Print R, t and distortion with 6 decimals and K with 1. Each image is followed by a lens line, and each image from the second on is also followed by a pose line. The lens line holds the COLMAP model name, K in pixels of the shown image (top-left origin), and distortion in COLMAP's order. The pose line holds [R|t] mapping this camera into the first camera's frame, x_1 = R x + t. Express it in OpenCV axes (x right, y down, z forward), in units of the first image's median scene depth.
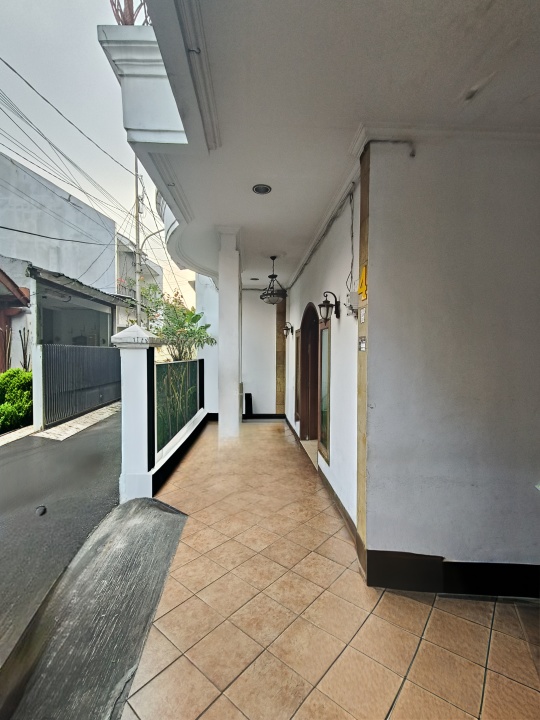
lens RADIAL K [[333.3, 0, 272.6], [0, 333.3, 357.0], [0, 0, 1]] dist [0.001590, 0.005439]
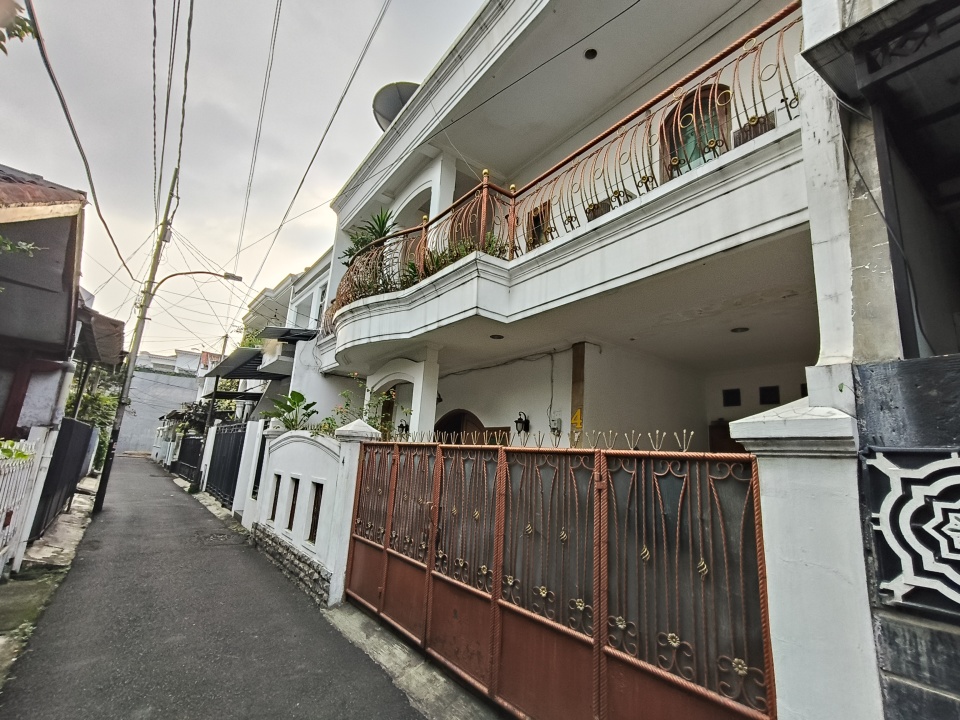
lens RADIAL K [[444.4, 0, 475.4], [0, 444.4, 360.3], [0, 0, 1]] dist [0.001590, 0.005439]
pose [[0.836433, 0.165652, 0.522436, -1.226508], [-0.050035, 0.972329, -0.228196, 0.031617], [-0.545780, 0.164730, 0.821576, -0.545699]]
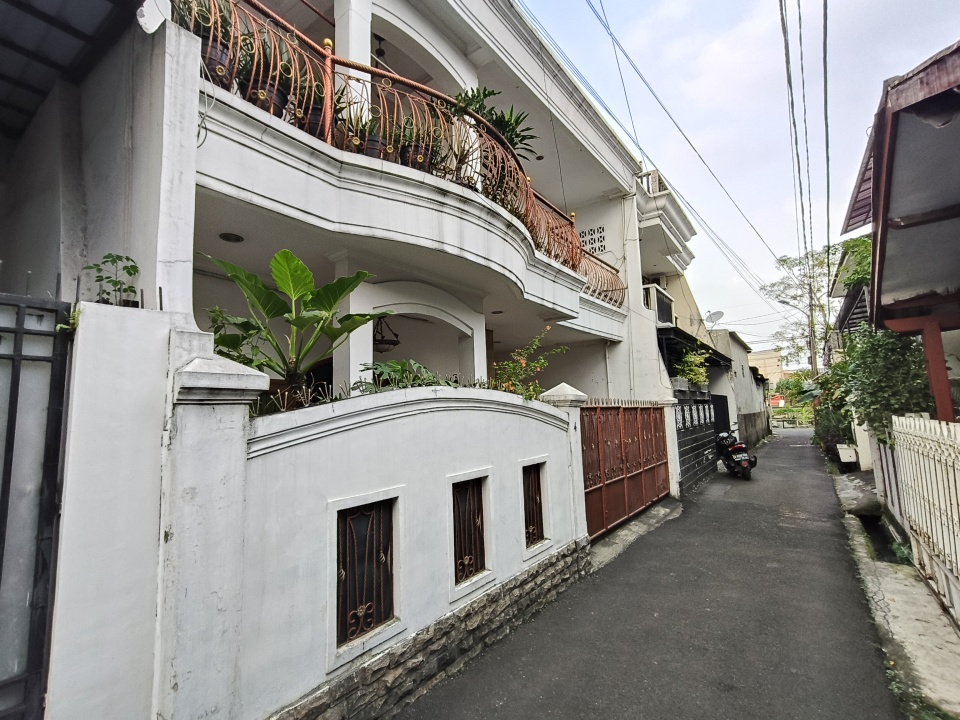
lens RADIAL K [[444.4, 0, 475.4], [0, 444.4, 360.3], [0, 0, 1]] dist [0.001590, 0.005439]
pose [[-0.752793, 0.111030, 0.648826, -1.886505], [0.051899, 0.992615, -0.109646, -0.130516], [-0.656209, -0.048868, -0.752995, 6.936846]]
